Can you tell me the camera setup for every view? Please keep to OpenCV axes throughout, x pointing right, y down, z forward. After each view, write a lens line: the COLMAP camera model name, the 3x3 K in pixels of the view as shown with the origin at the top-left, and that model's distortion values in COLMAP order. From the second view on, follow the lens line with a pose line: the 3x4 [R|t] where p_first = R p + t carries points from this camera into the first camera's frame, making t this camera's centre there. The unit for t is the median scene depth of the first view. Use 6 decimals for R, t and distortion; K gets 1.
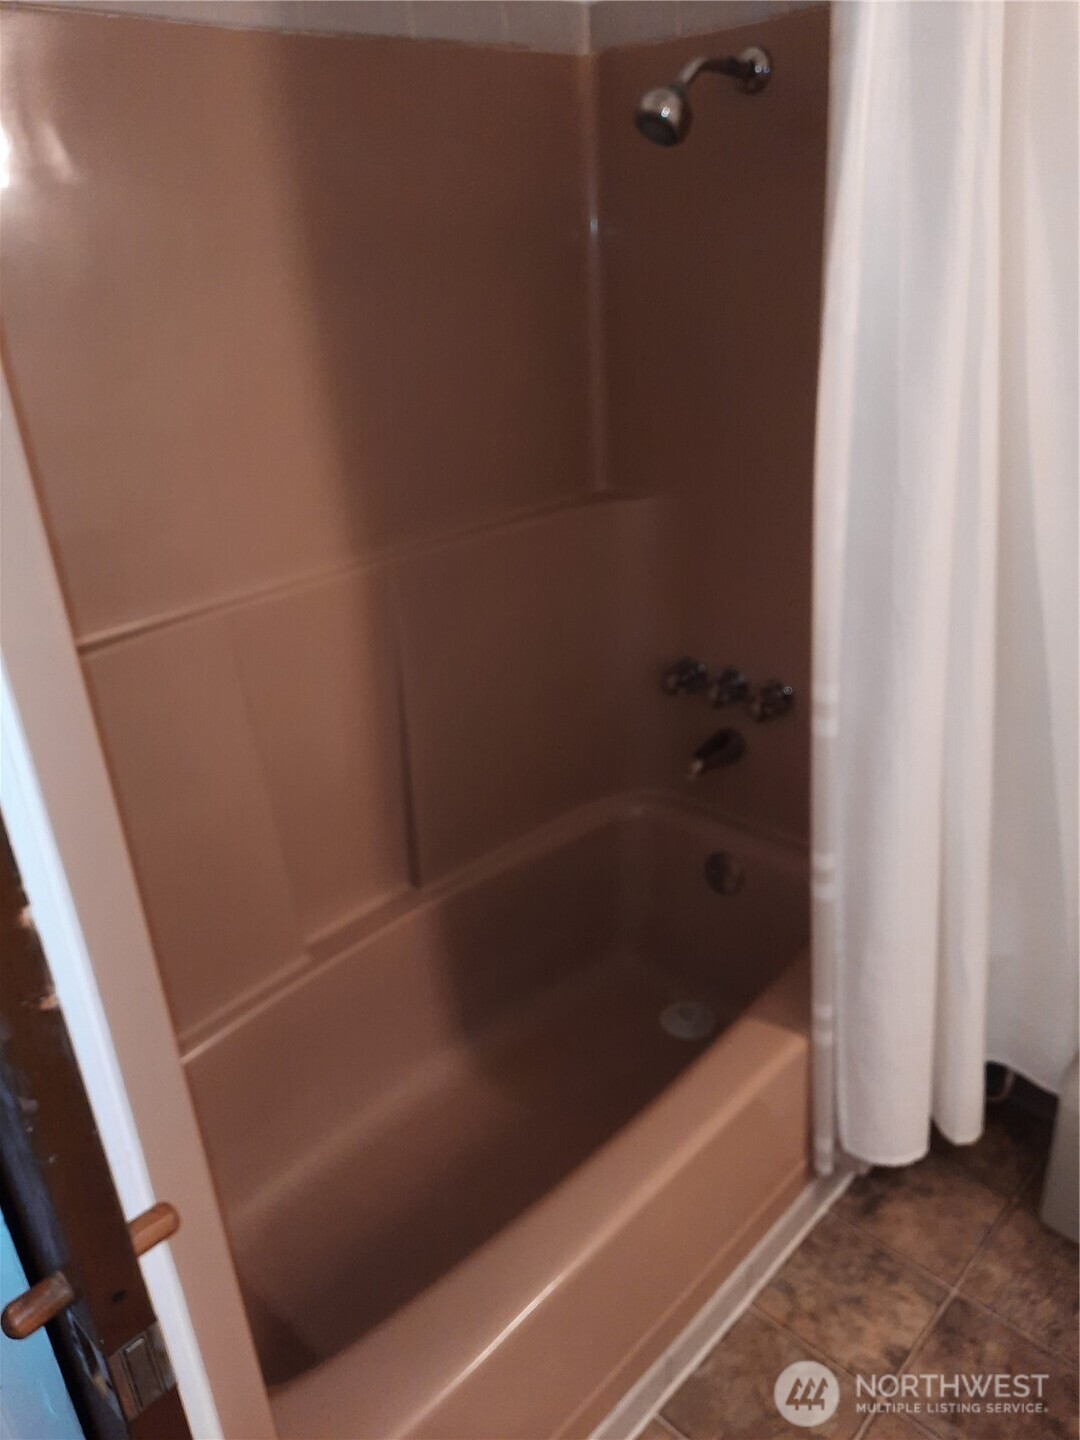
lens RADIAL K [[1043.4, 0, 540.0], [0, 1043.4, 720.0], [0, 0, 1]] dist [0.004823, -0.001803]
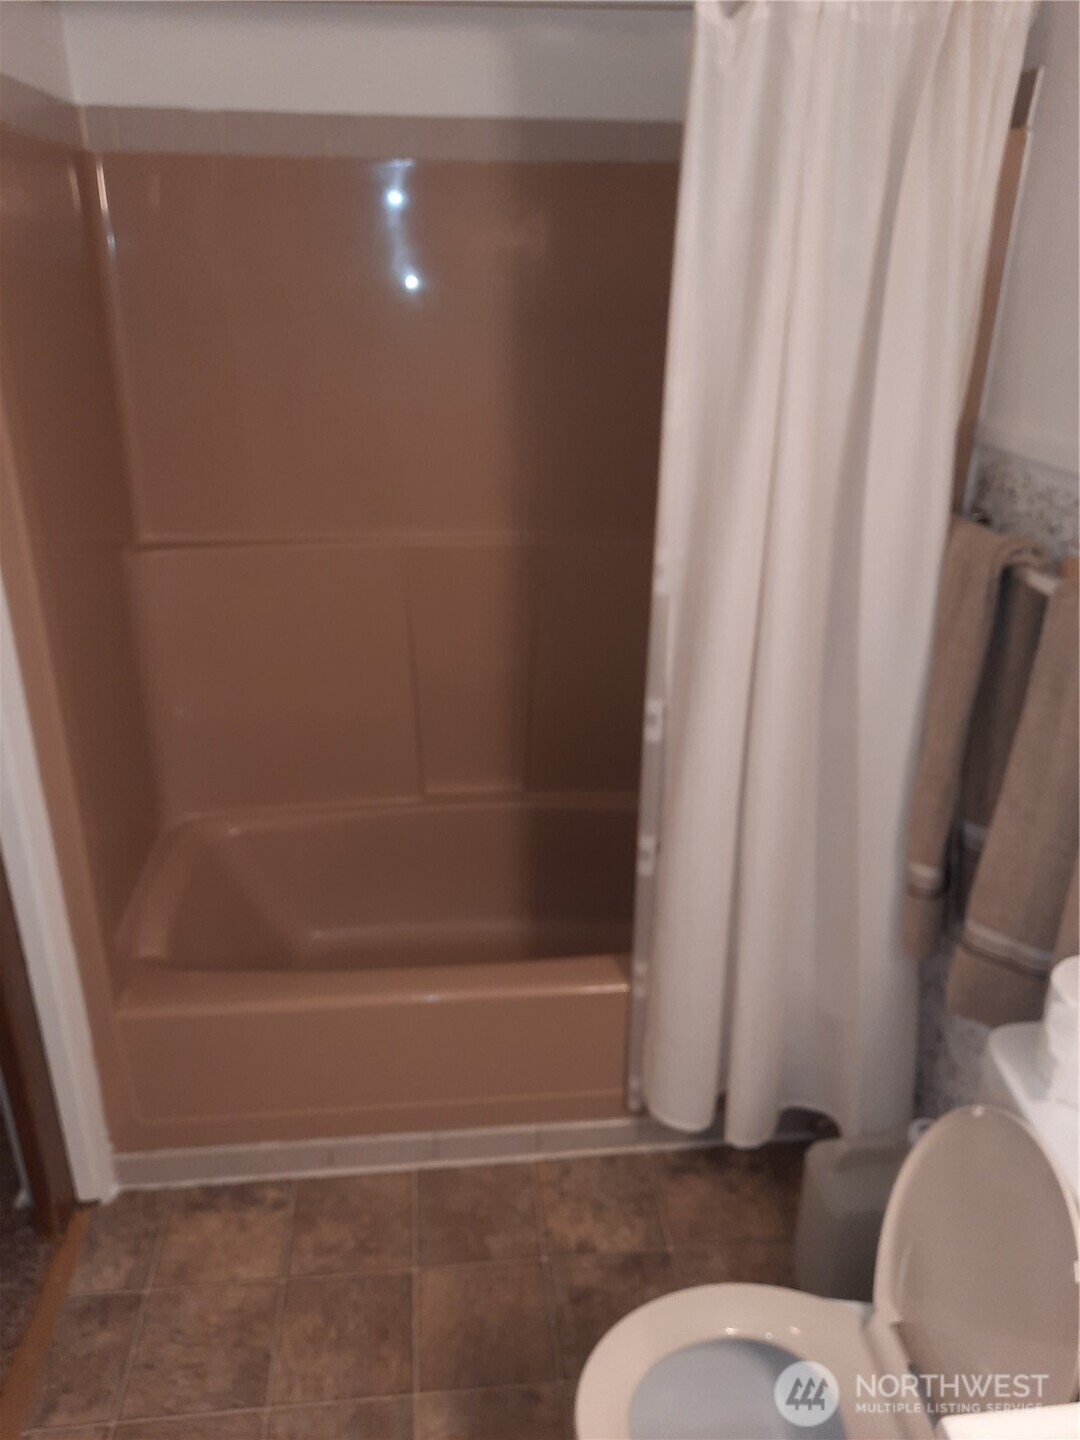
lens RADIAL K [[1043.4, 0, 540.0], [0, 1043.4, 720.0], [0, 0, 1]] dist [0.004823, -0.001803]
pose [[0.757931, 0.309199, -0.574401, 0.746291], [-0.303092, 0.946634, 0.109637, -0.088350], [0.577647, 0.090999, 0.811199, -0.074059]]
